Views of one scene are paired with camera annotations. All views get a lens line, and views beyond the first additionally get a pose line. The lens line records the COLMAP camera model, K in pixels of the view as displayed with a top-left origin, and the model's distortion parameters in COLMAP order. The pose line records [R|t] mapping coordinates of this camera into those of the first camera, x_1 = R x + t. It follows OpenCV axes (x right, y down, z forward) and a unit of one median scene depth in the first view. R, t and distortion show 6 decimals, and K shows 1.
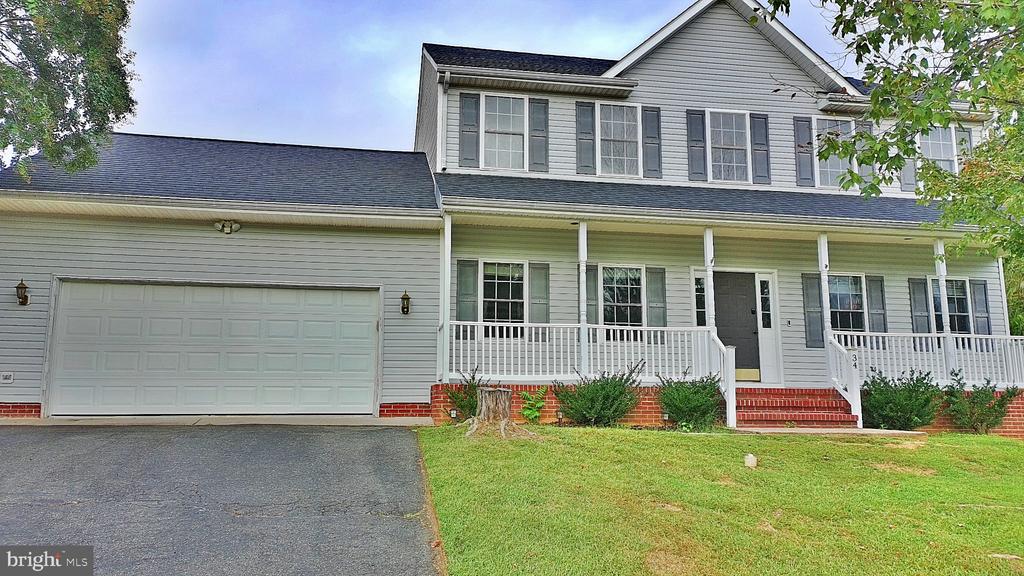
lens RADIAL K [[790.3, 0, 506.6], [0, 790.3, 287.3], [0, 0, 1]] dist [0.061816, -0.035948]
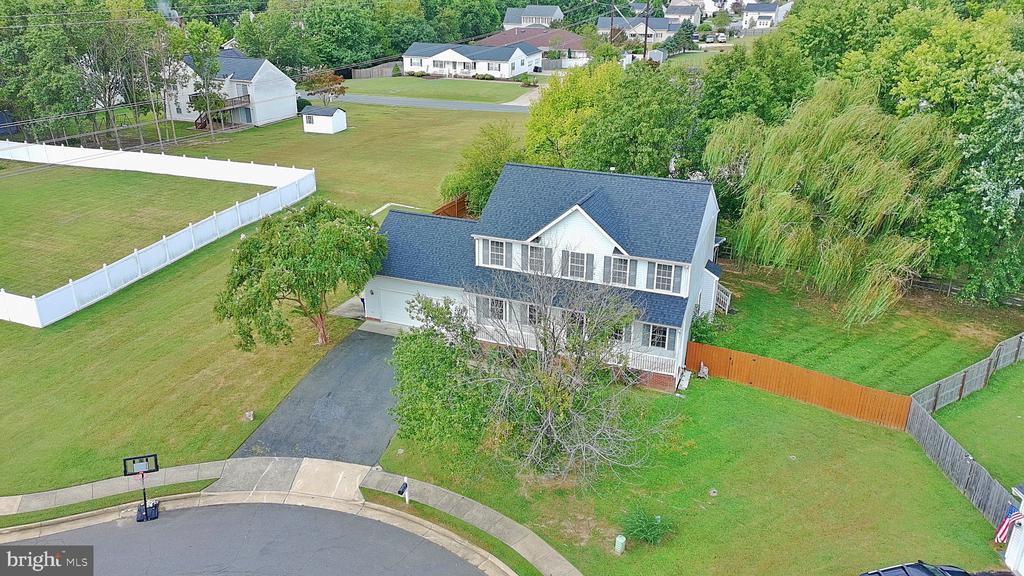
lens RADIAL K [[790.3, 0, 506.6], [0, 790.3, 287.3], [0, 0, 1]] dist [0.061816, -0.035948]
pose [[0.848084, 0.206304, -0.488049, 1.450421], [0.084772, 0.856393, 0.509317, -1.548415], [0.523036, -0.473317, 0.708805, -1.072011]]
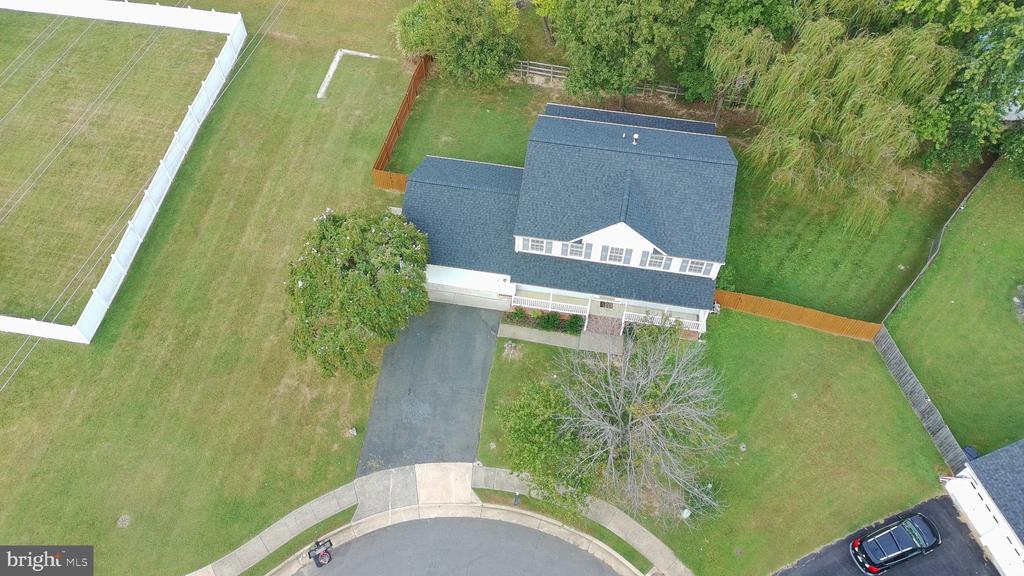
lens RADIAL K [[790.3, 0, 506.6], [0, 790.3, 287.3], [0, 0, 1]] dist [0.061816, -0.035948]
pose [[0.941802, 0.279005, -0.187522, 0.501654], [0.048463, 0.439311, 0.897027, -2.858200], [0.332655, -0.853910, 0.400222, -0.398357]]
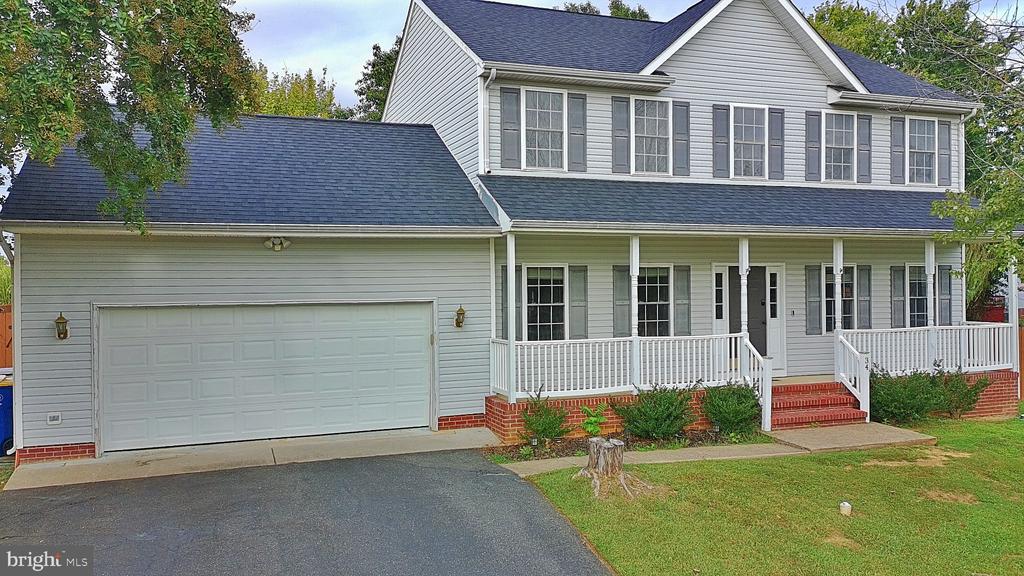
lens RADIAL K [[811.5, 0, 507.9], [0, 811.5, 287.5], [0, 0, 1]] dist [0.054128, -0.000553]
pose [[0.982787, -0.012269, 0.184333, -0.233977], [-0.019530, 0.985301, 0.169705, -0.173833], [-0.183706, -0.170384, 0.968102, 0.007257]]
